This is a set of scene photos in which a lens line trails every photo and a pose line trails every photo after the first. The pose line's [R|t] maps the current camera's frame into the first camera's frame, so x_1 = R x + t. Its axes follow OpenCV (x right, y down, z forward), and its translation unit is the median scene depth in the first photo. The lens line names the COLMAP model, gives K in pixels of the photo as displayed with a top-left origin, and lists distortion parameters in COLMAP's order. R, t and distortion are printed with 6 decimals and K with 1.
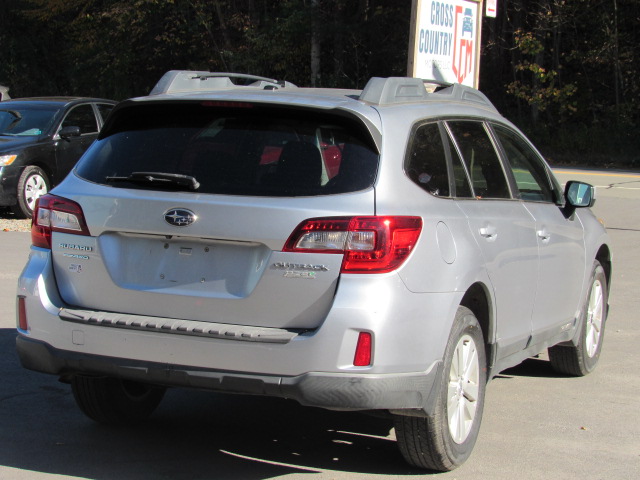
lens RADIAL K [[1461.1, 0, 306.3], [0, 1461.1, 239.3], [0, 0, 1]] dist [-0.067137, -0.237747]
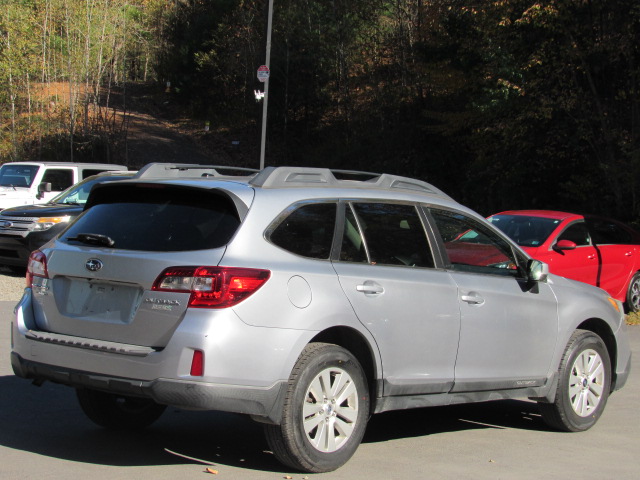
lens RADIAL K [[1461.1, 0, 306.3], [0, 1461.1, 239.3], [0, 0, 1]] dist [-0.067137, -0.237747]
pose [[0.947526, 0.016298, -0.319264, 0.539928], [-0.041580, 0.996499, -0.072533, 0.052180], [0.316964, 0.082002, 0.944886, -0.245286]]
